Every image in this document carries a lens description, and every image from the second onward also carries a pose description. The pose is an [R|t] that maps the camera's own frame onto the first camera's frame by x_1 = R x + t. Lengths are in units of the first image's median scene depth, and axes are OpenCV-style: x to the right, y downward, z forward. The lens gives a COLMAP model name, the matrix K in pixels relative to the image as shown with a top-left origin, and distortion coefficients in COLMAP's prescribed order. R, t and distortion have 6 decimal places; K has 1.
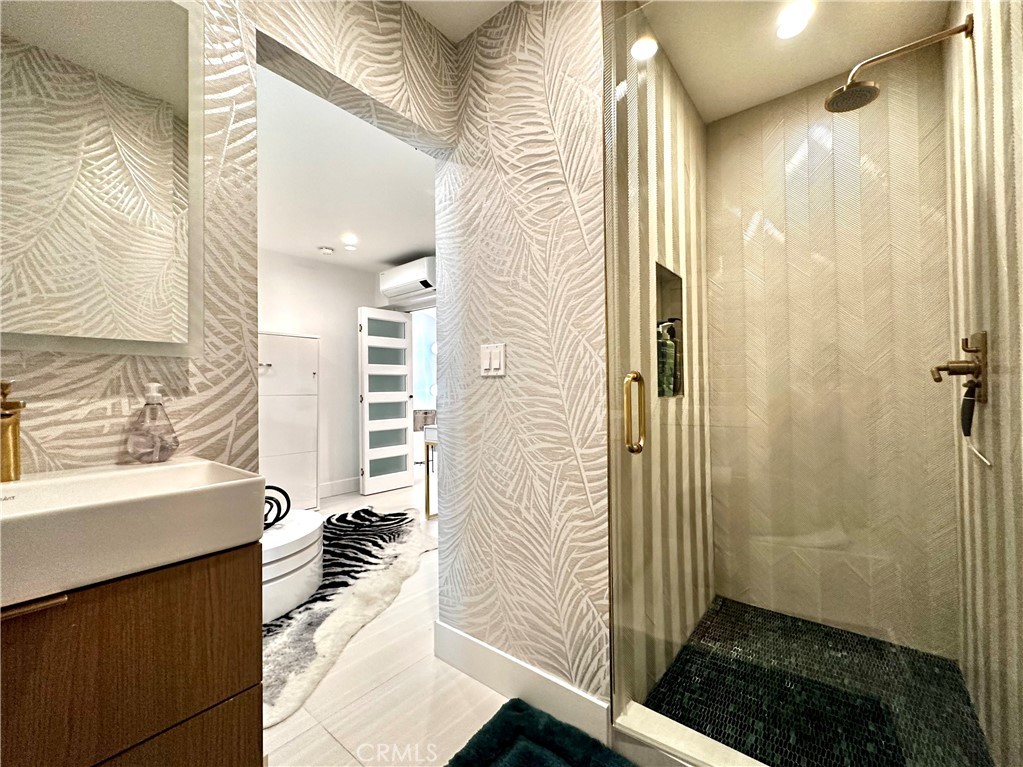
lens RADIAL K [[411.2, 0, 504.6], [0, 411.2, 388.0], [0, 0, 1]] dist [-0.001672, 0.000016]
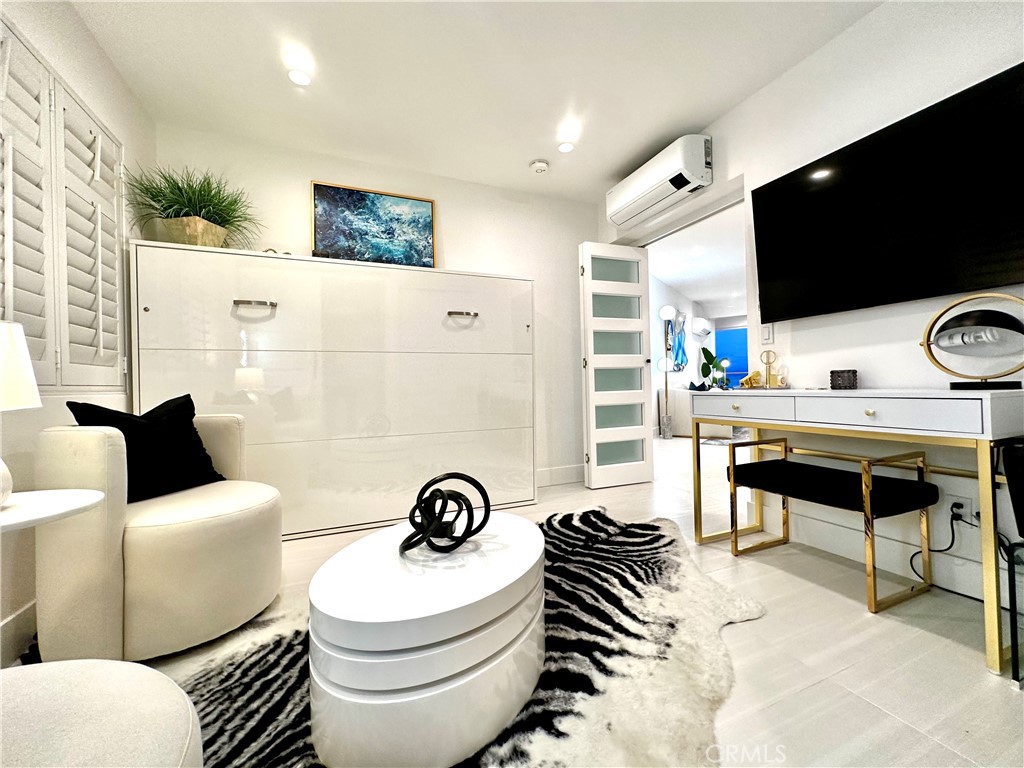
lens RADIAL K [[411.6, 0, 509.9], [0, 411.6, 382.8], [0, 0, 1]] dist [-0.001672, 0.000016]
pose [[0.884692, -0.009909, -0.466070, -0.164034], [0.017376, 0.999780, 0.011727, 0.074117], [0.465852, -0.018474, 0.884670, 0.364371]]
